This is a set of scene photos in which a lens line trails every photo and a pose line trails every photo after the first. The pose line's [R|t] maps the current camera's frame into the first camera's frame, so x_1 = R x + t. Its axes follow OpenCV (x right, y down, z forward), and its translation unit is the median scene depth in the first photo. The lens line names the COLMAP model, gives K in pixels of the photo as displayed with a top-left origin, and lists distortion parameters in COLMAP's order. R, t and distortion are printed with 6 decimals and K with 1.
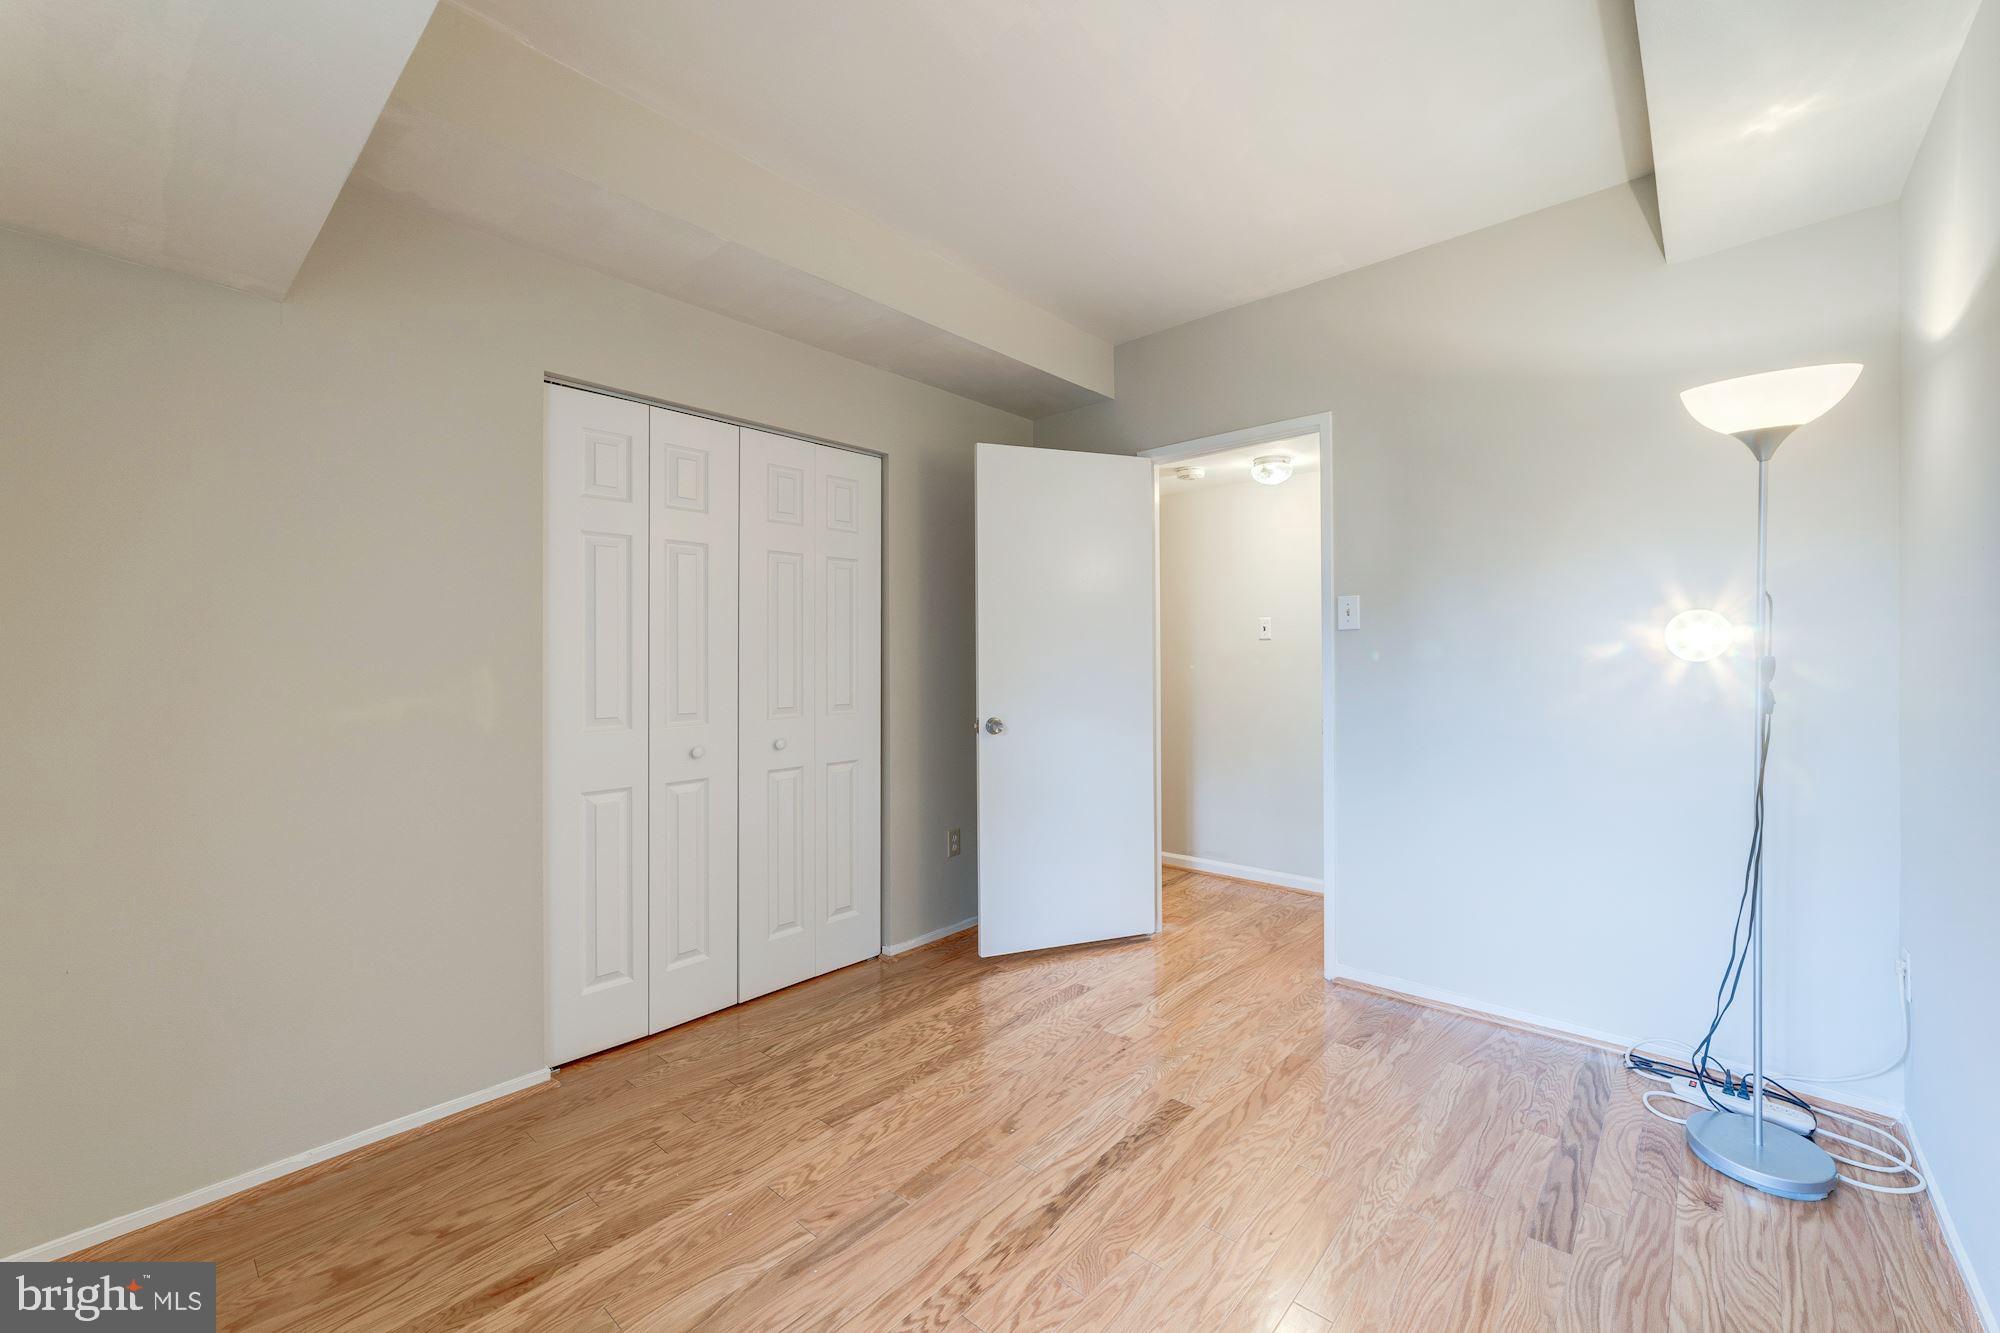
lens RADIAL K [[791.1, 0, 1054.6], [0, 791.1, 654.1], [0, 0, 1]] dist [-0.003951, 0.003212]
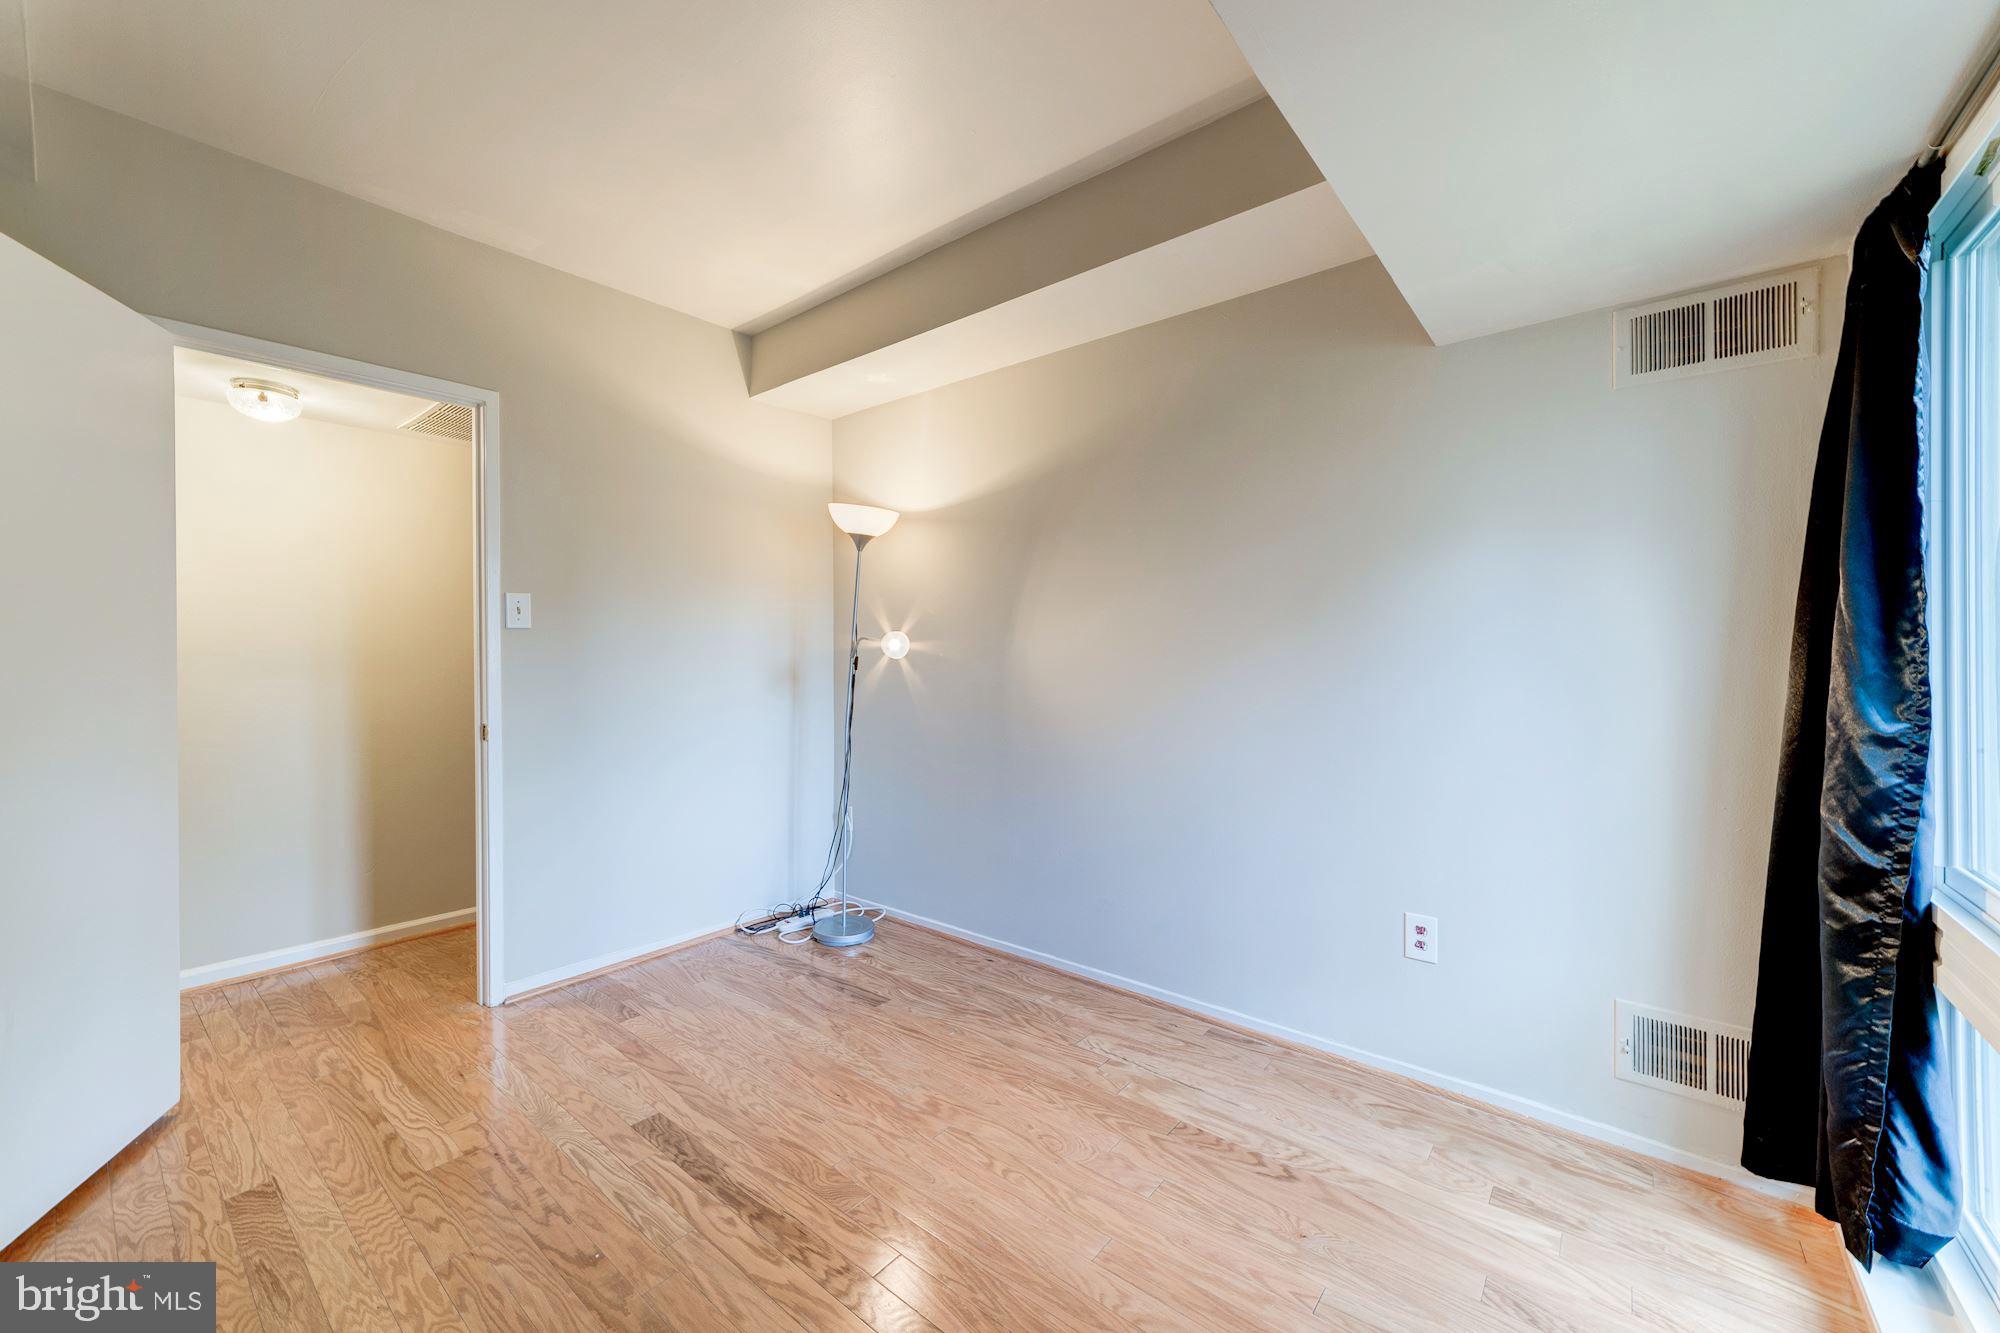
lens RADIAL K [[791.1, 0, 1004.0], [0, 791.1, 656.0], [0, 0, 1]] dist [-0.003951, 0.003212]
pose [[-0.008524, -0.000100, 0.999964, -0.822089], [0.000254, 1.000000, 0.000102, 0.002699], [-0.999964, 0.000255, -0.008523, 0.581719]]
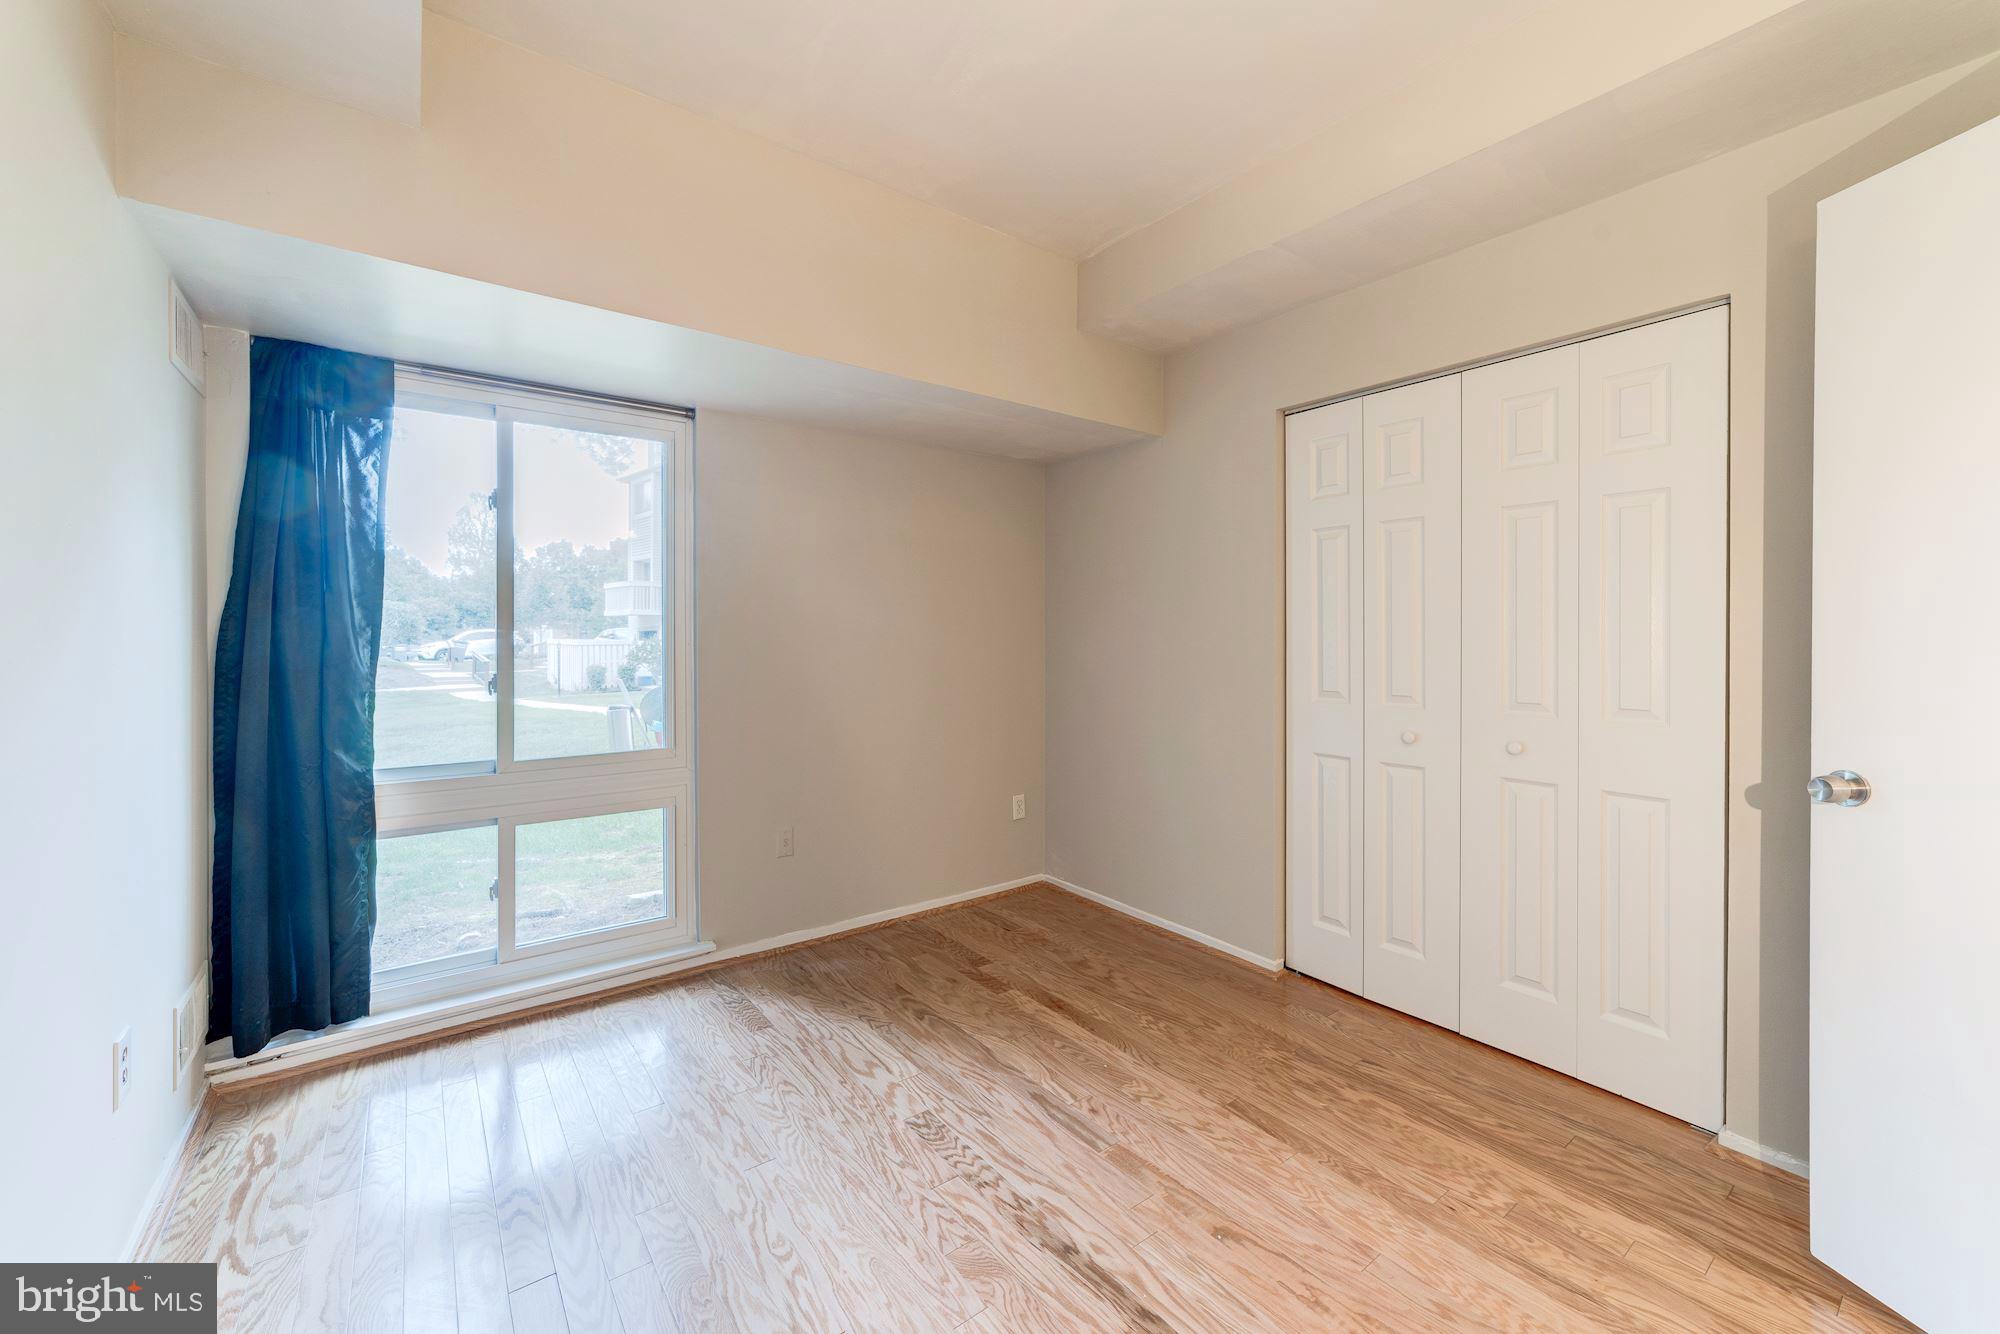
lens RADIAL K [[791.1, 0, 1018.3], [0, 791.1, 635.4], [0, 0, 1]] dist [-0.003951, 0.003212]
pose [[-0.205404, 0.003988, -0.978669, 0.739050], [0.000960, 0.999992, 0.003873, -0.003783], [0.978677, -0.000144, -0.205406, 0.936649]]
